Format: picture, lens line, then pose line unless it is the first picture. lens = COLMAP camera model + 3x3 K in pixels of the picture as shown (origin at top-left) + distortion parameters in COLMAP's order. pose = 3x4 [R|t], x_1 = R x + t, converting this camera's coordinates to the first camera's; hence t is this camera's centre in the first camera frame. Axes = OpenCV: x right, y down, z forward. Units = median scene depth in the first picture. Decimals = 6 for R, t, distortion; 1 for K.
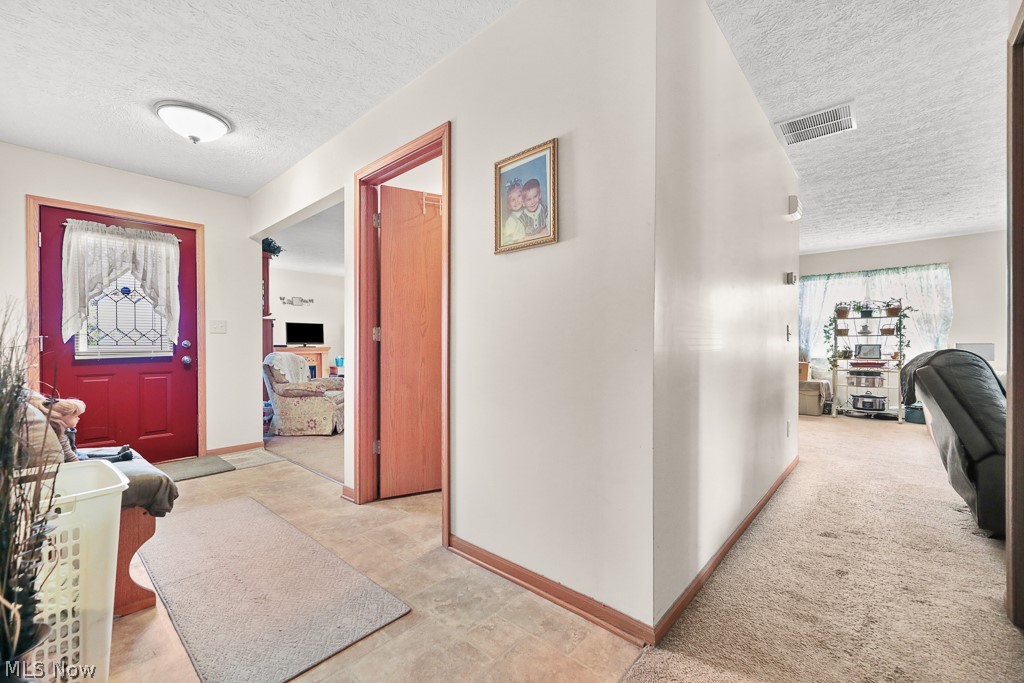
lens RADIAL K [[420.6, 0, 513.6], [0, 420.6, 343.2], [0, 0, 1]] dist [-0.003167, -0.000592]
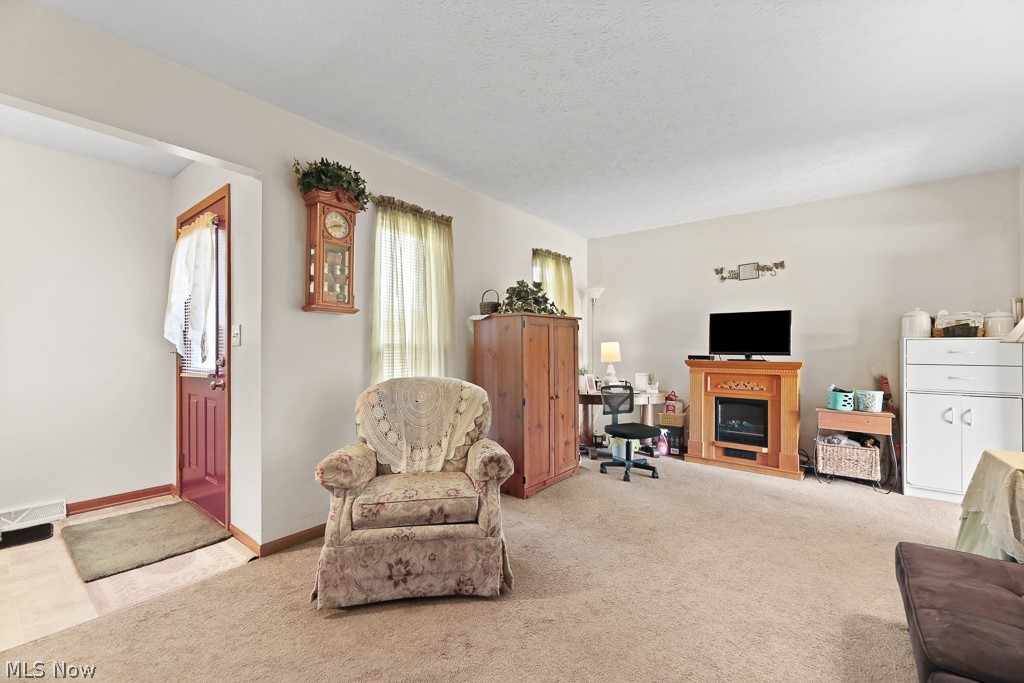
lens RADIAL K [[423.1, 0, 512.0], [0, 423.1, 341.5], [0, 0, 1]] dist [-0.001765, -0.000211]
pose [[0.060159, 0.001912, -0.998187, -0.009984], [0.006442, 0.999977, 0.002304, -0.016605], [0.998168, -0.006569, 0.060145, 0.696656]]
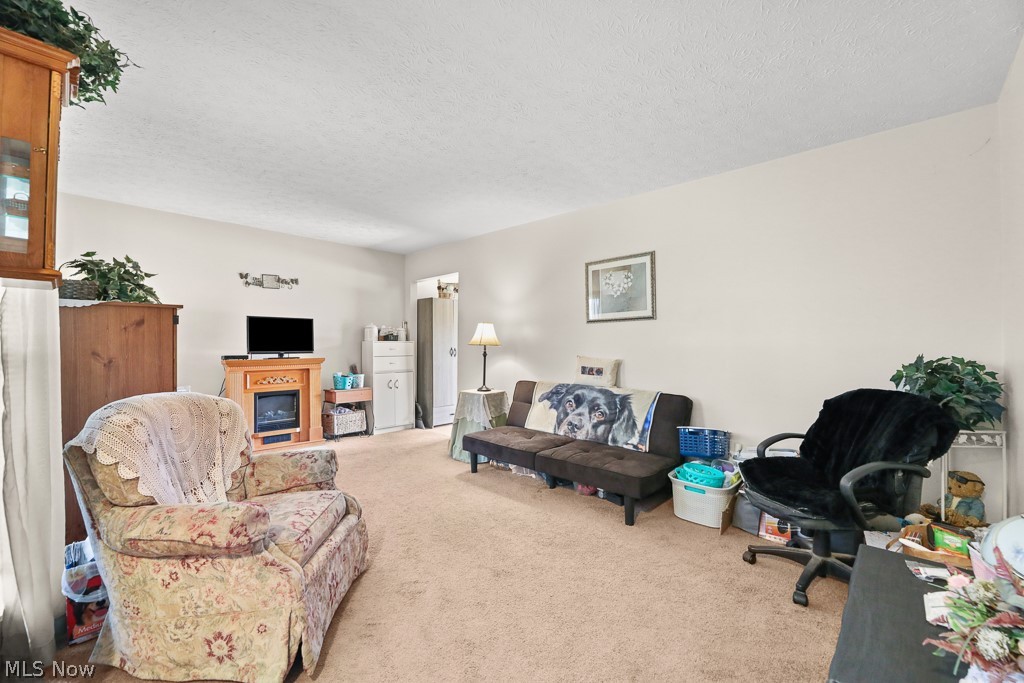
lens RADIAL K [[420.6, 0, 513.6], [0, 420.6, 343.2], [0, 0, 1]] dist [-0.003167, -0.000592]
pose [[0.999709, 0.009959, -0.021988, -0.158227], [-0.009916, 0.999949, 0.002057, -0.016697], [0.022007, -0.001839, 0.999756, 0.420349]]
